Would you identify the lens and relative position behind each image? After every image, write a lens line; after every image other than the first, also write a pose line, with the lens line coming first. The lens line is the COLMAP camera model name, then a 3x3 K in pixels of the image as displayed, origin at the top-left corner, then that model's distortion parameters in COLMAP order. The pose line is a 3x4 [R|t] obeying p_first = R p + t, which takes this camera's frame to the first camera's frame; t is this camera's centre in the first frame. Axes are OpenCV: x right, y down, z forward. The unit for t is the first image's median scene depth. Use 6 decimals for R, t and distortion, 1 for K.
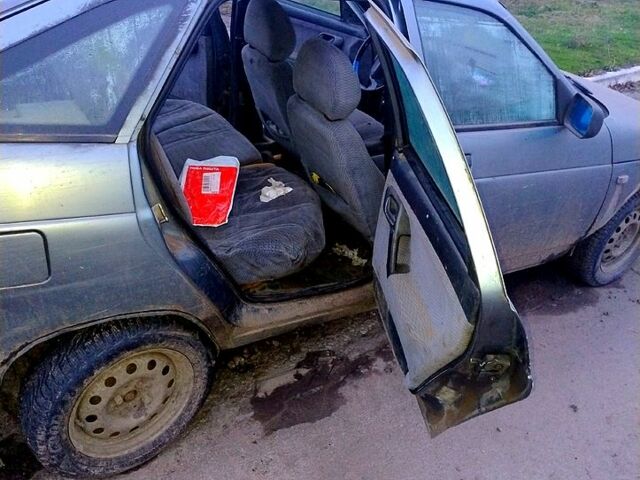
lens RADIAL K [[601.5, 0, 334.6], [0, 601.5, 244.5], [0, 0, 1]] dist [0.034332, -0.034948]
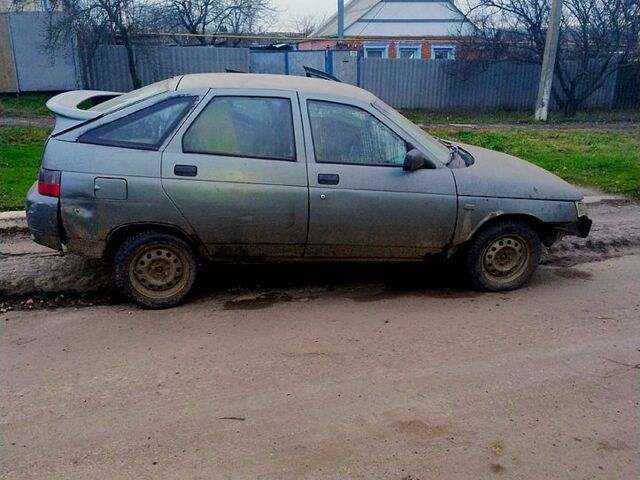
lens RADIAL K [[605.1, 0, 320.0], [0, 605.1, 240.0], [0, 0, 1]] dist [0.050085, -0.069931]
pose [[0.915729, 0.054767, -0.398048, 1.062453], [-0.144874, 0.969034, -0.199961, 0.497010], [0.374770, 0.240777, 0.895307, -0.784919]]
